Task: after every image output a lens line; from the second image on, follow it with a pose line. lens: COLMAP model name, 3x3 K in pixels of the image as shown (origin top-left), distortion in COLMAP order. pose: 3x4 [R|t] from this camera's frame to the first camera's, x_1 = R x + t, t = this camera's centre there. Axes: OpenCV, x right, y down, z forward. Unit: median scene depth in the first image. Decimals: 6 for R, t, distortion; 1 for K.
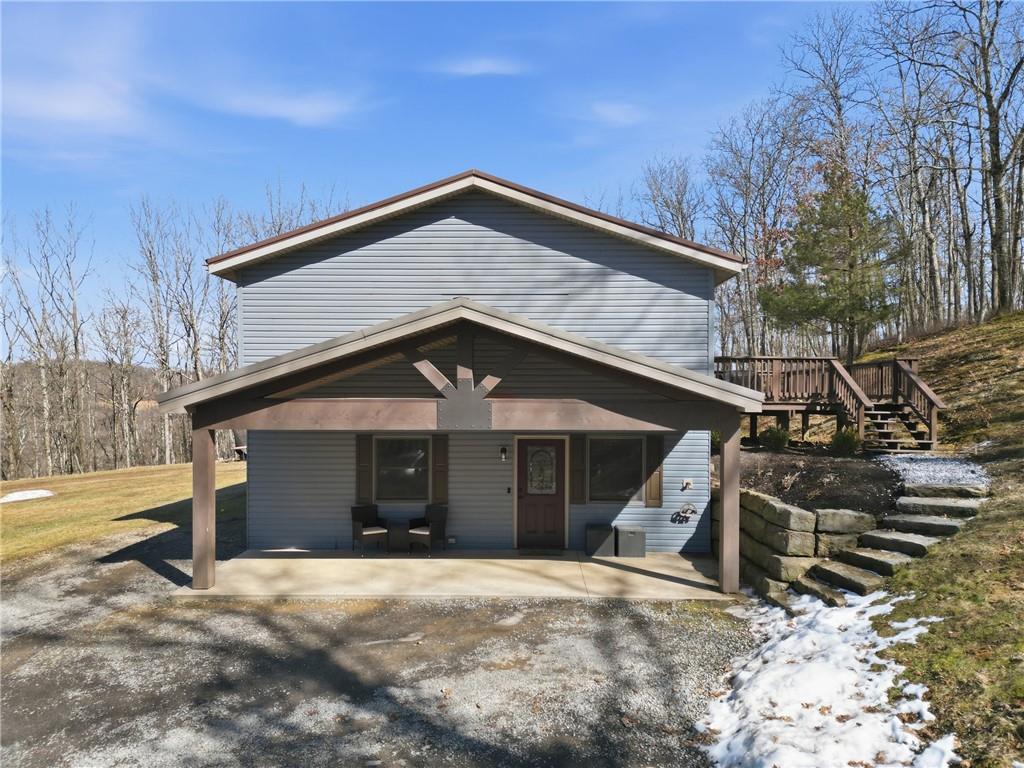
lens RADIAL K [[726.9, 0, 512.0], [0, 726.9, 384.0], [0, 0, 1]] dist [0.058719, -0.058946]
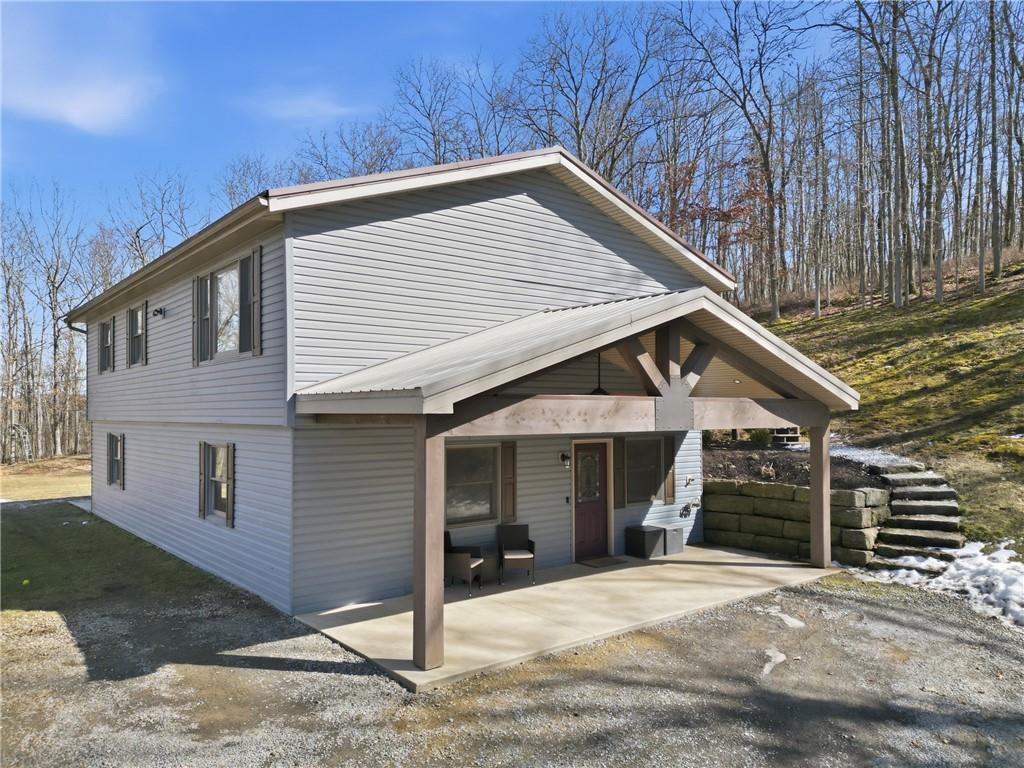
lens RADIAL K [[726.9, 0, 512.0], [0, 726.9, 384.0], [0, 0, 1]] dist [0.058719, -0.058946]
pose [[0.769362, 0.018039, 0.638558, -0.814409], [-0.005446, 0.999750, -0.021681, 0.024912], [-0.638790, 0.013203, 0.769268, 0.418631]]
